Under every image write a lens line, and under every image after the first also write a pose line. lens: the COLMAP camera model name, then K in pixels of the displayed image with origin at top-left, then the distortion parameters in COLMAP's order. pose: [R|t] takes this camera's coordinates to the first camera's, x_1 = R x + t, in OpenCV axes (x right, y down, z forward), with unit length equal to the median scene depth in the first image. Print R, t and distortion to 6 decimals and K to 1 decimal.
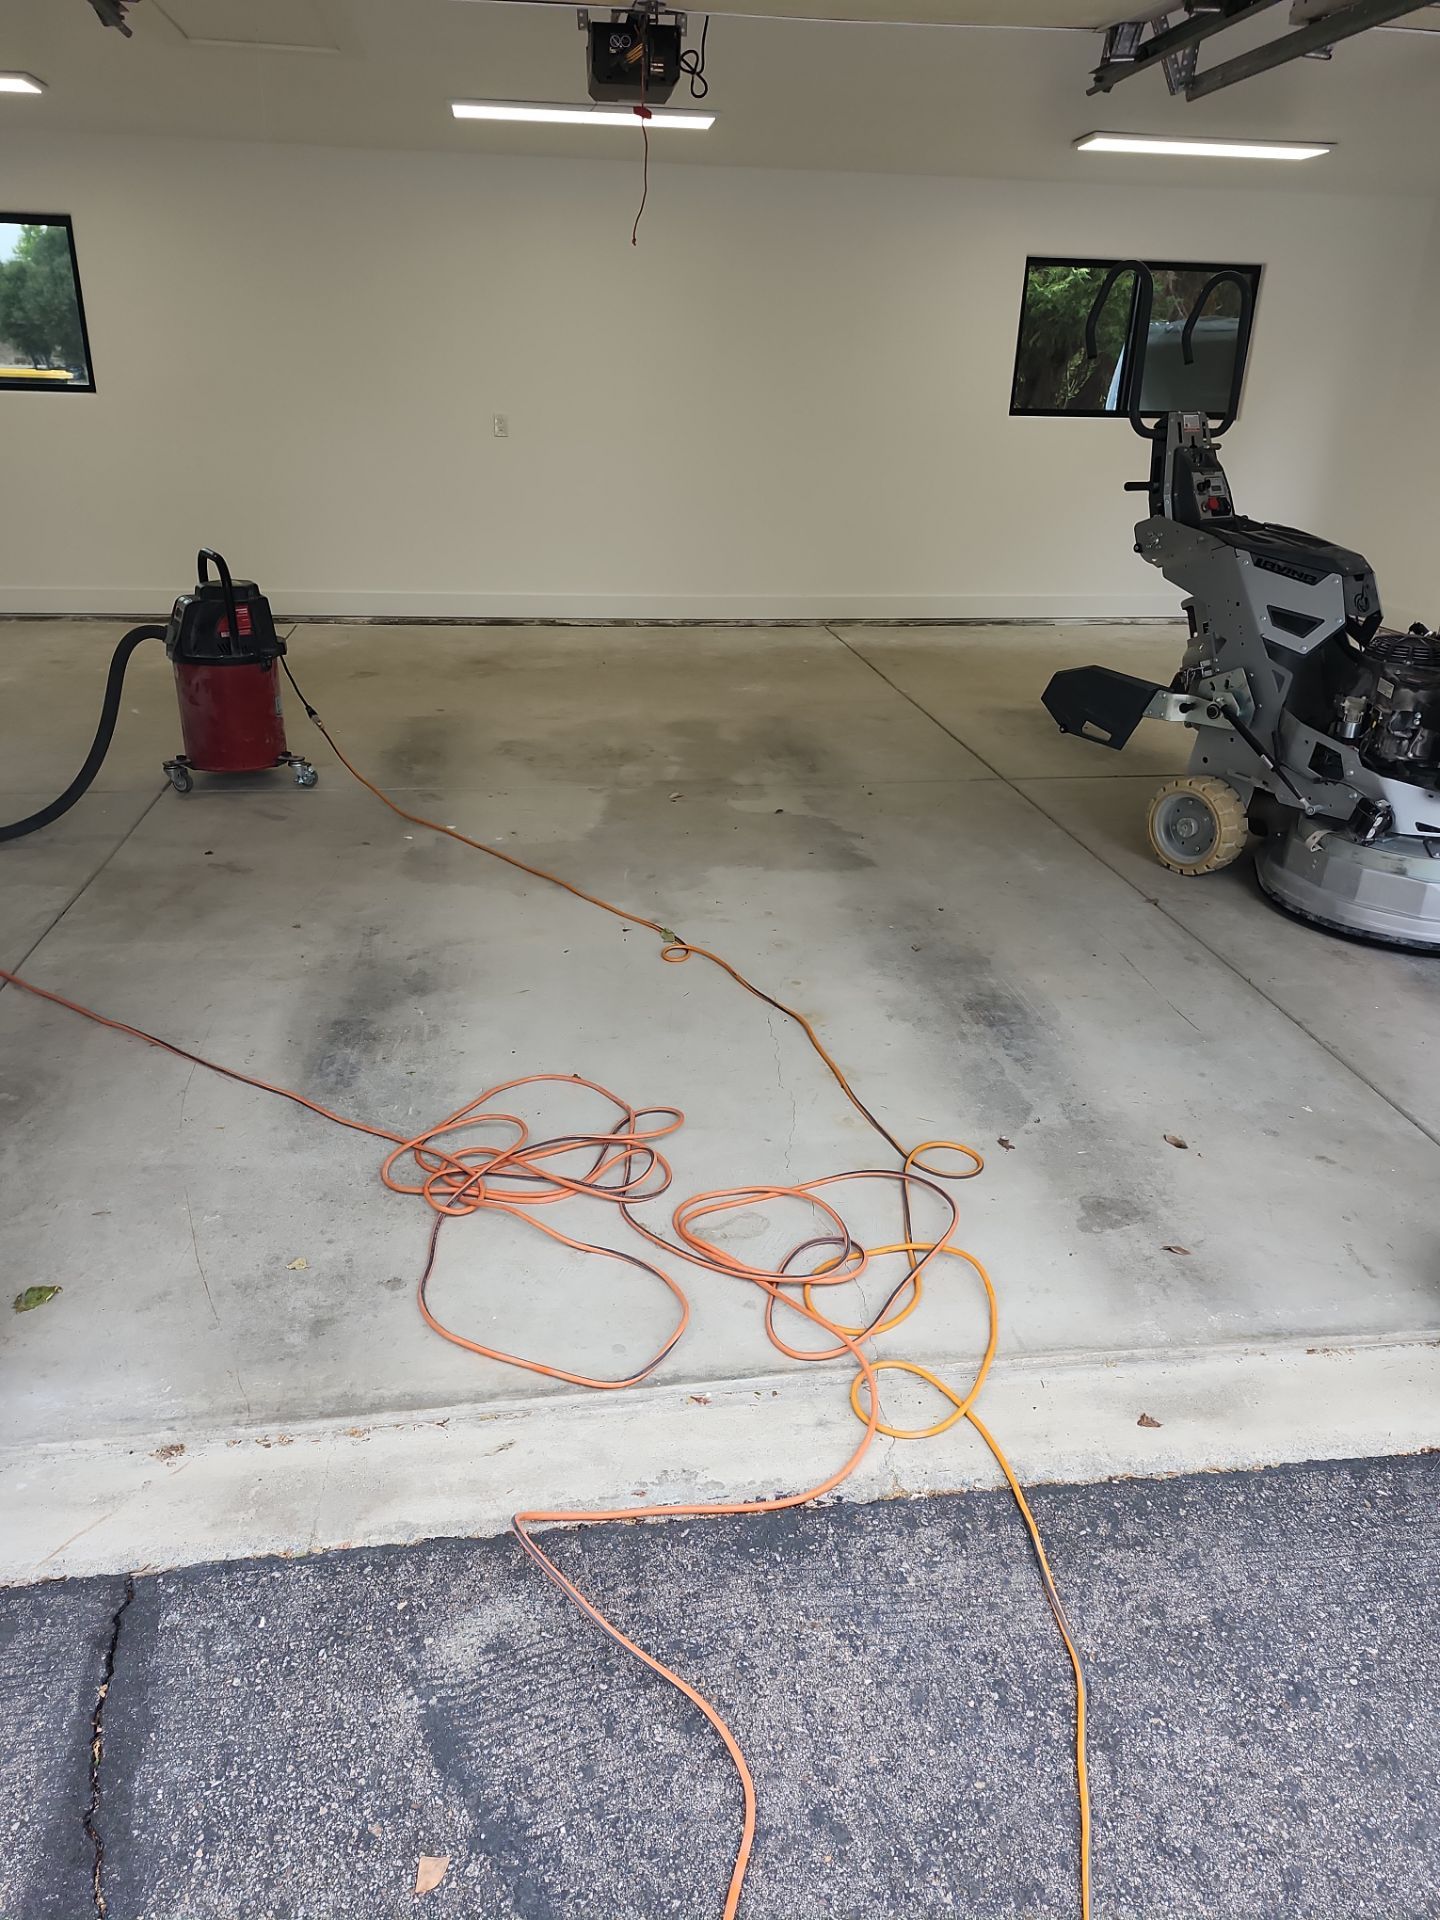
lens RADIAL K [[1290.1, 0, 726.9], [0, 1290.1, 940.1], [0, 0, 1]] dist [0.099068, -0.094931]
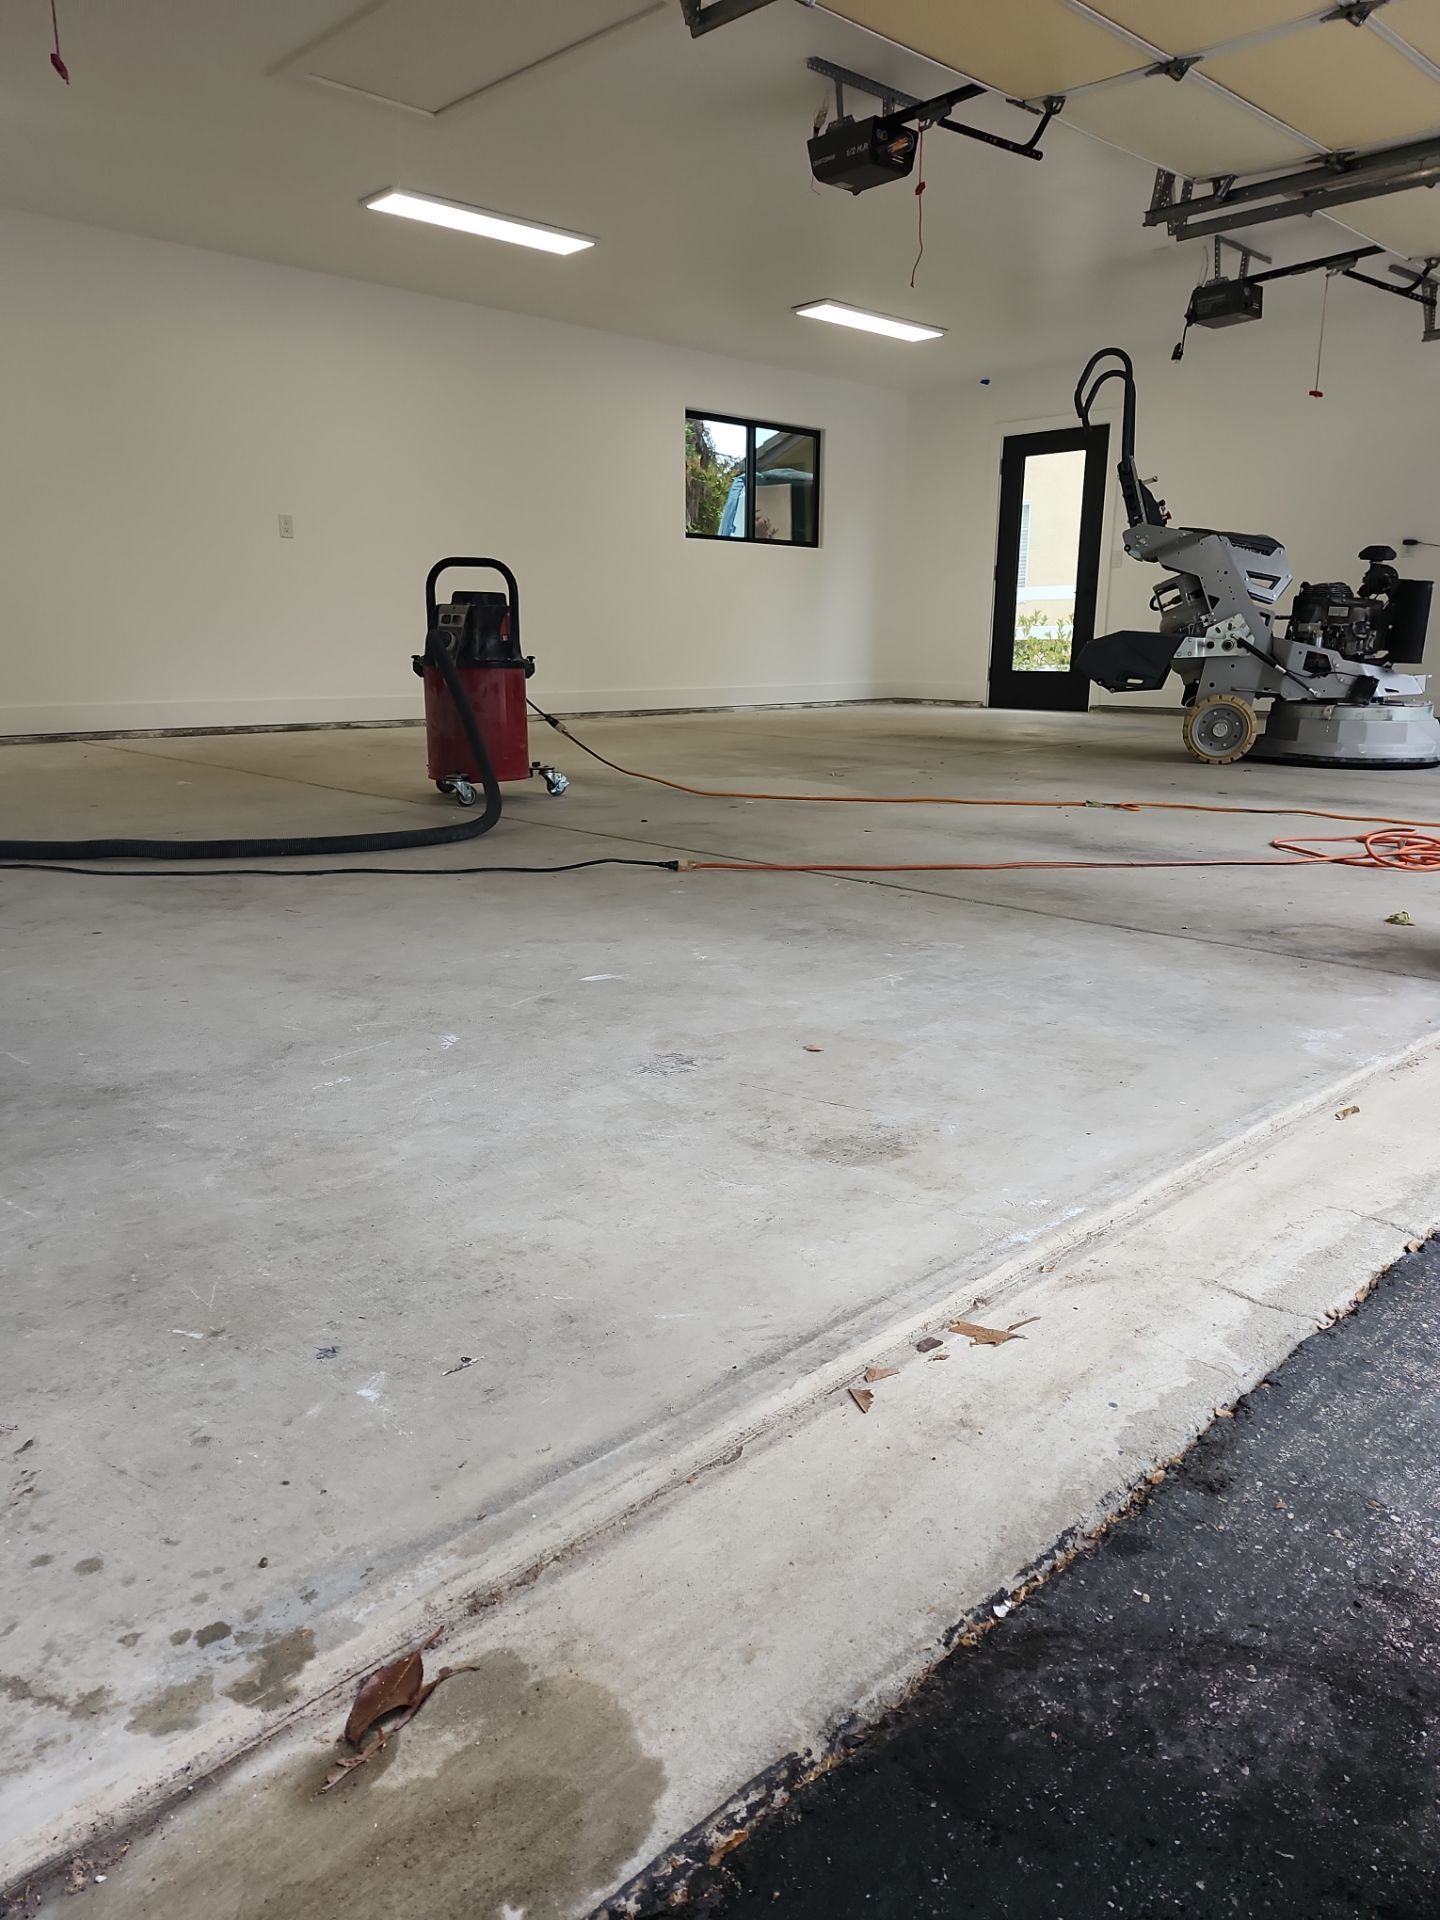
lens RADIAL K [[1324.0, 0, 732.4], [0, 1324.0, 961.5], [0, 0, 1]] dist [0.104682, -0.138145]
pose [[0.801555, -0.164198, 0.574934, -0.817153], [0.254003, 0.963987, -0.078813, 0.117028], [-0.541288, 0.209208, 0.814395, 0.134531]]
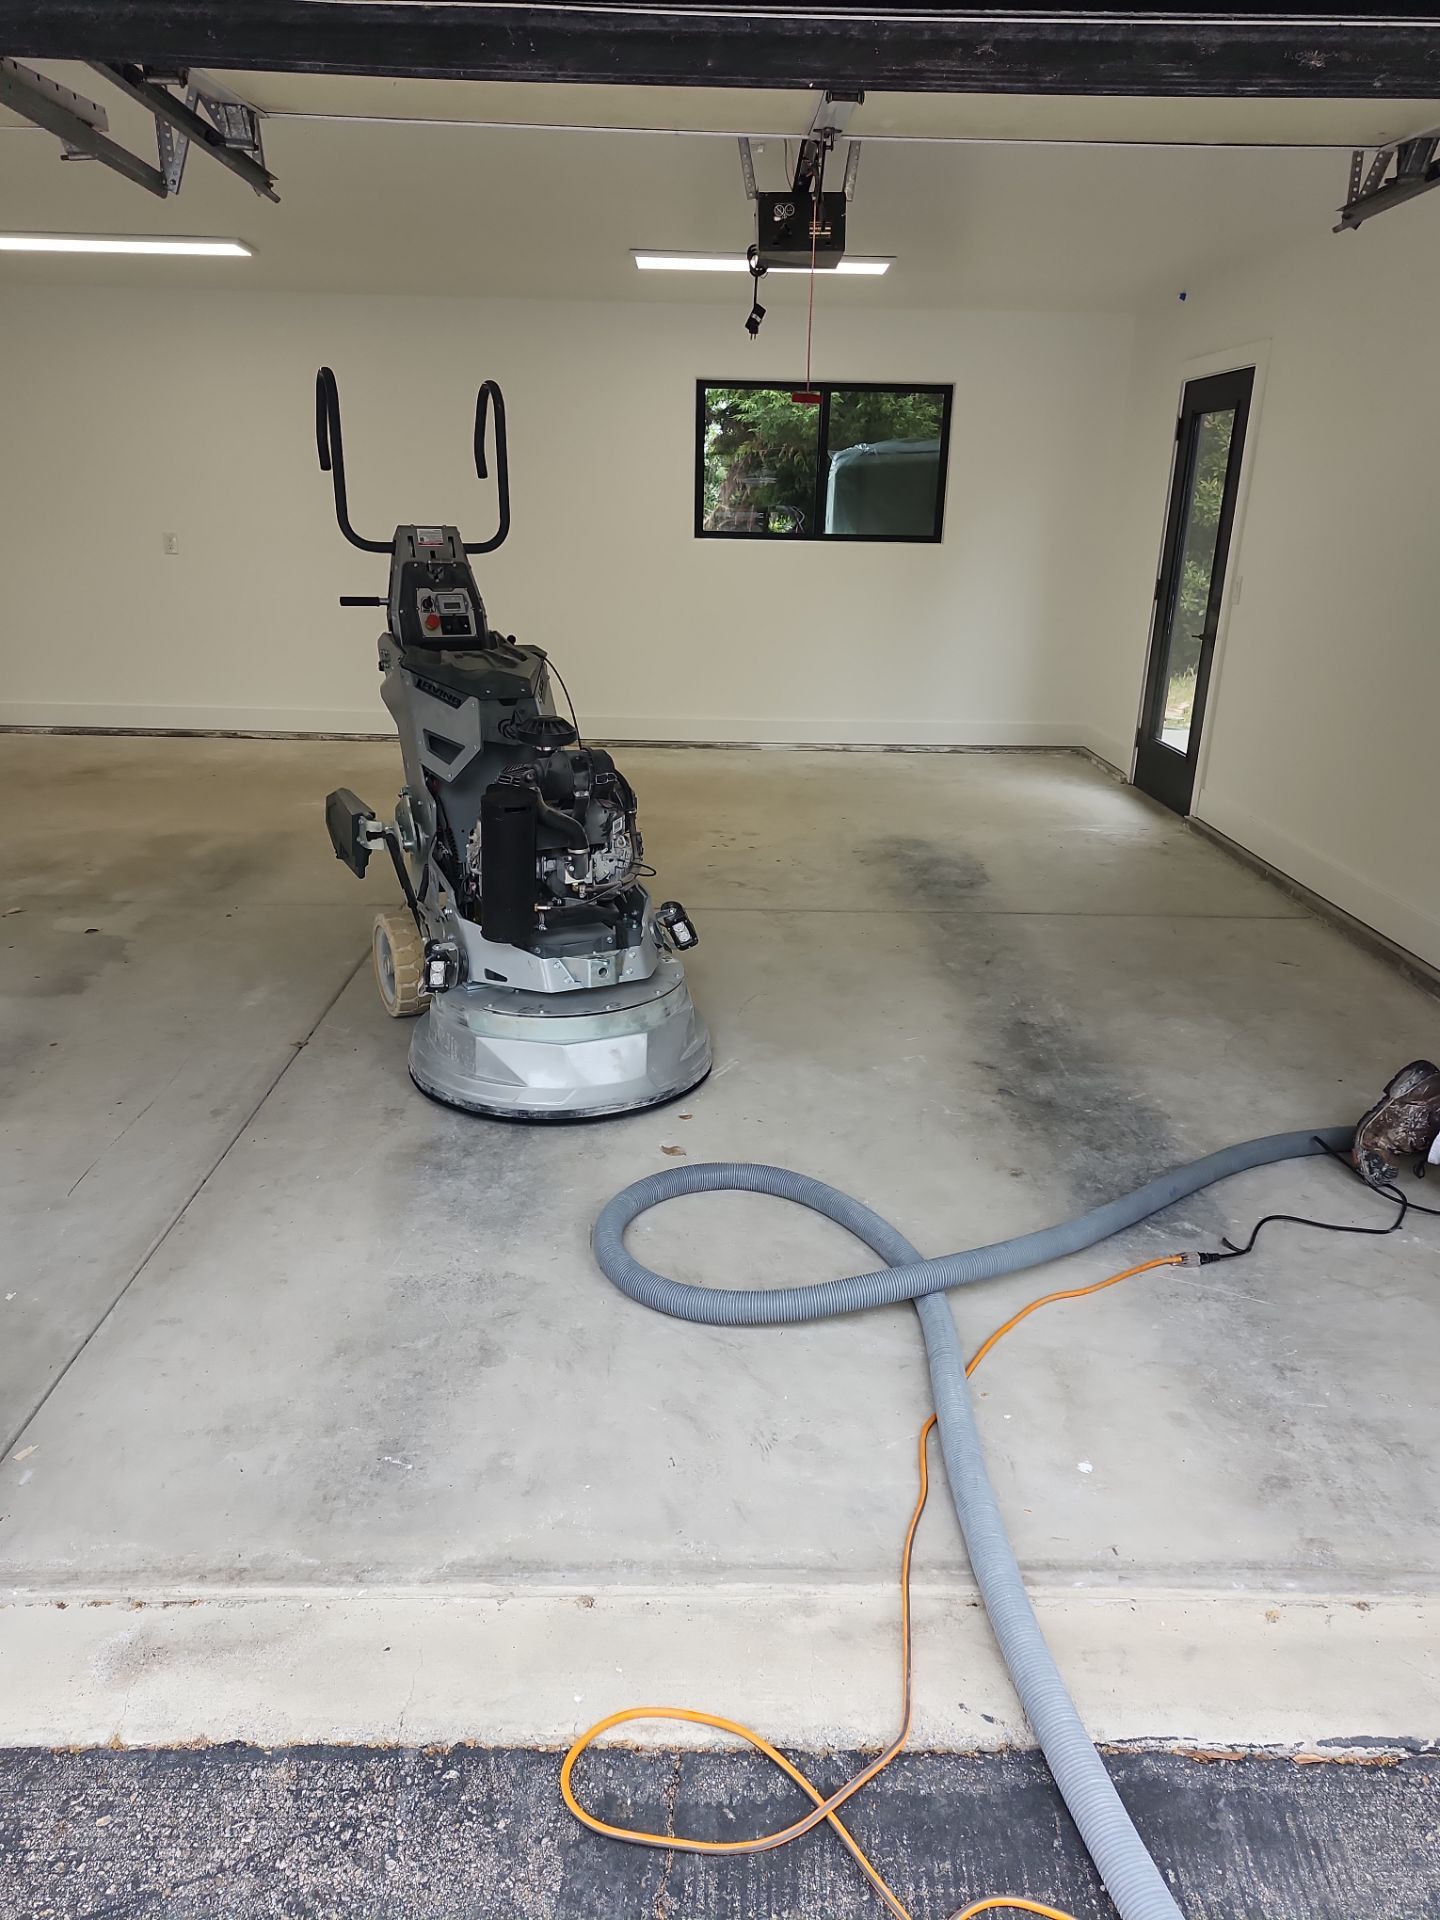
lens RADIAL K [[1311.6, 0, 720.0], [0, 1311.6, 960.0], [0, 0, 1]] dist [0.066954, -0.056423]
pose [[0.990903, 0.039122, -0.128769, 0.603264], [-0.048843, 0.996119, -0.073223, -0.028424], [0.125405, 0.078846, 0.988968, 0.098705]]
